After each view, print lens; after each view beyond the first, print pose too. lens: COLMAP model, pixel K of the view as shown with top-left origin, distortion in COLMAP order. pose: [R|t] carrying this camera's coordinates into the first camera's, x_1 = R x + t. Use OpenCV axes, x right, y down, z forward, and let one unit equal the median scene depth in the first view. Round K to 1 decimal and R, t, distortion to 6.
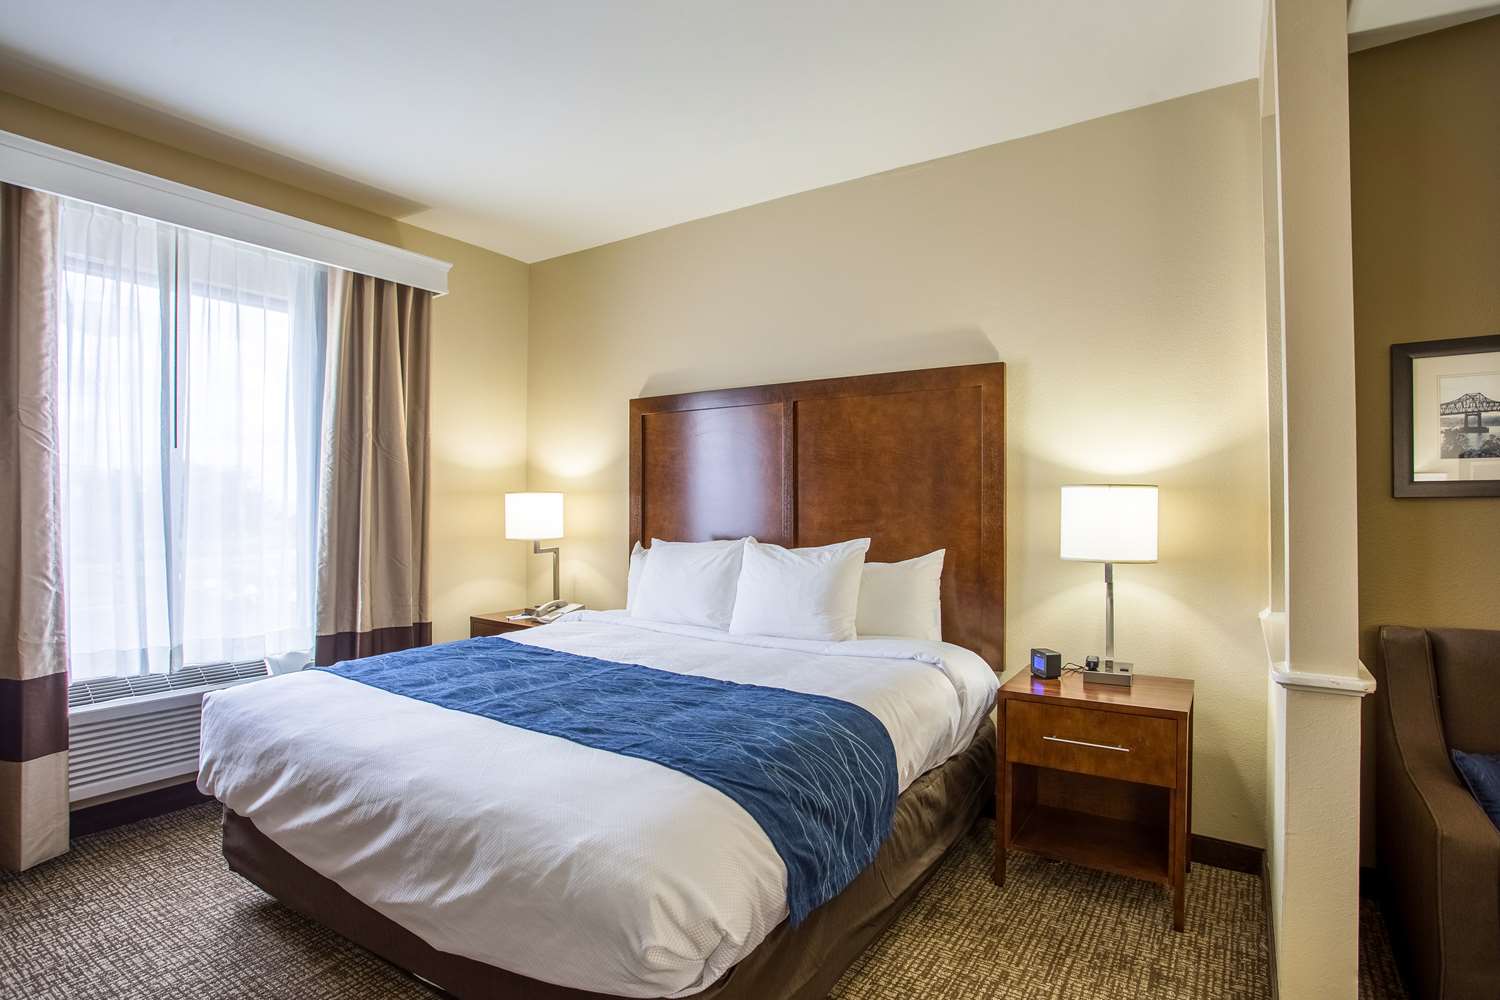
lens RADIAL K [[740.7, 0, 746.3], [0, 740.7, 501.6], [0, 0, 1]] dist [0.002331, -0.001091]
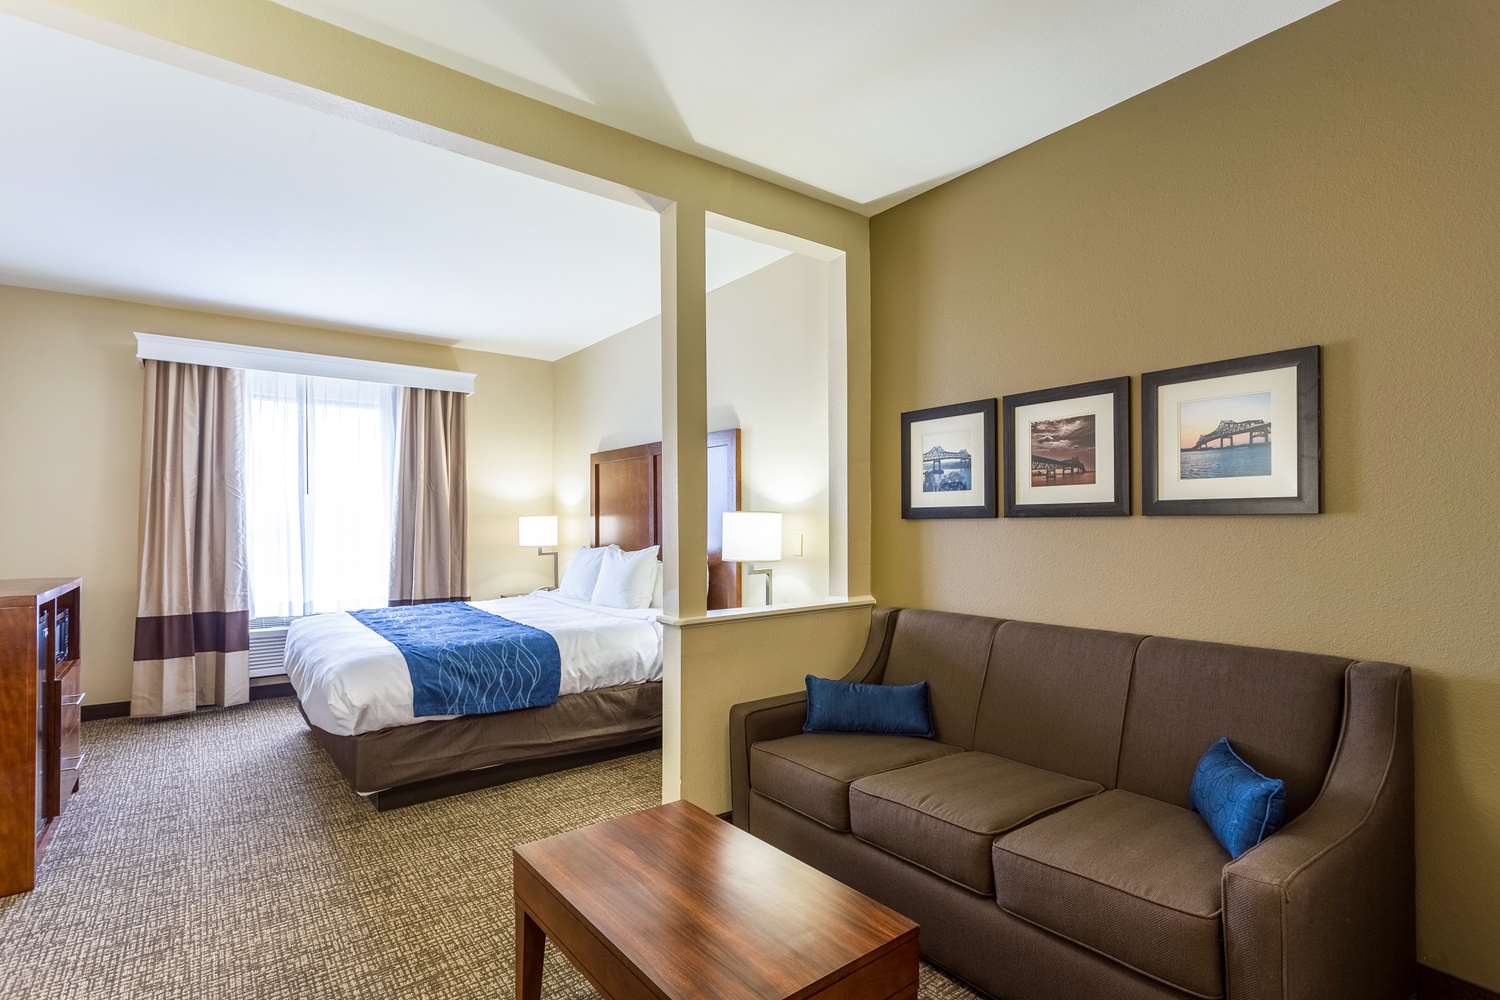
lens RADIAL K [[652.5, 0, 749.4], [0, 652.5, 516.0], [0, 0, 1]] dist [0.003498, 0.000069]
pose [[0.960596, -0.006338, -0.277876, 0.839818], [0.004890, 0.999971, -0.005904, -0.002684], [0.277905, 0.004313, 0.960599, -0.293956]]
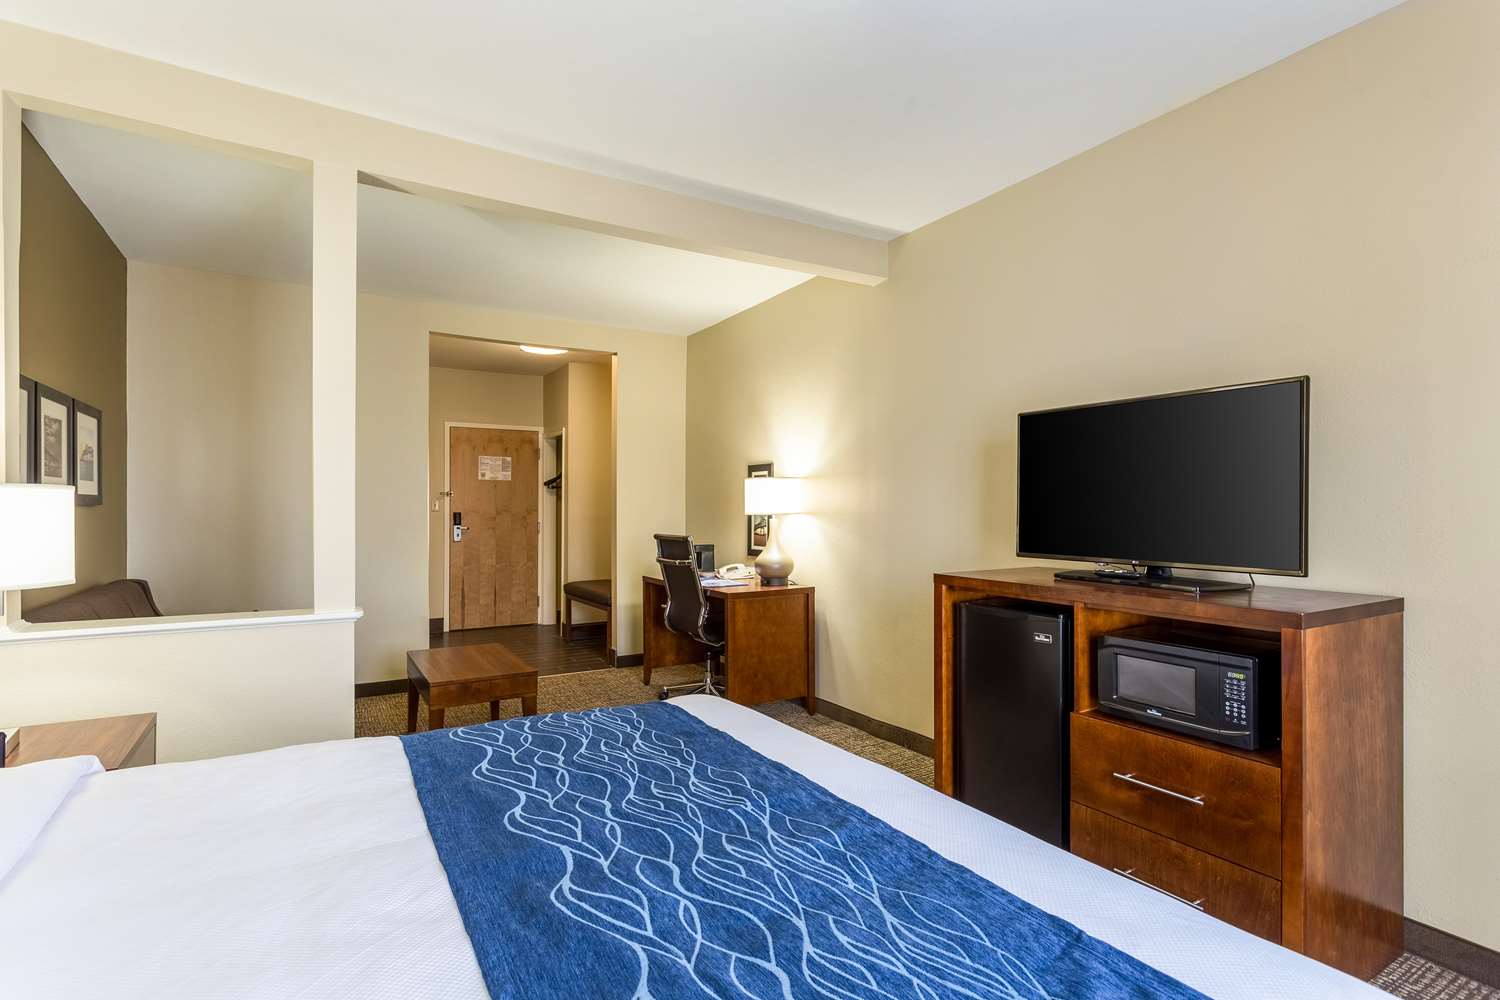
lens RADIAL K [[740.7, 0, 758.1], [0, 740.7, 500.0], [0, 0, 1]] dist [0.002331, -0.001091]
pose [[-0.909179, 0.005024, 0.416374, -0.518787], [-0.001886, 0.999867, -0.016183, 0.004463], [-0.416400, -0.015498, -0.909049, 1.341471]]
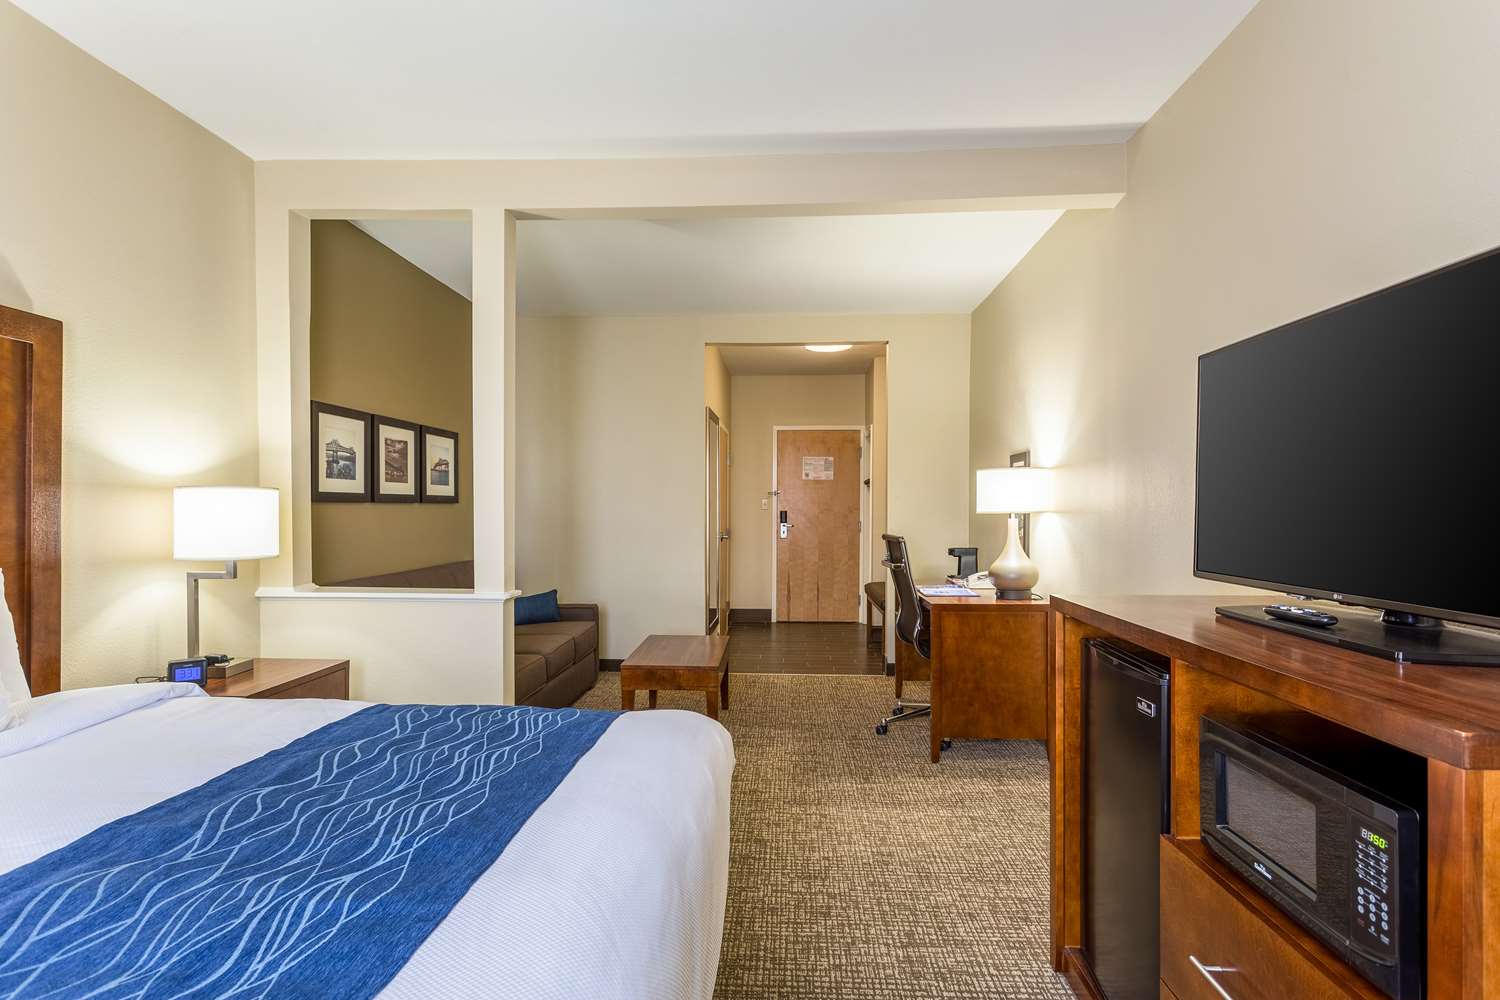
lens RADIAL K [[740.7, 0, 751.1], [0, 740.7, 508.6], [0, 0, 1]] dist [0.002331, -0.001091]
pose [[-0.517202, -0.000180, 0.855863, -0.801415], [-0.005090, 0.999983, -0.002865, 0.008271], [-0.855848, -0.005838, -0.517195, 0.907701]]
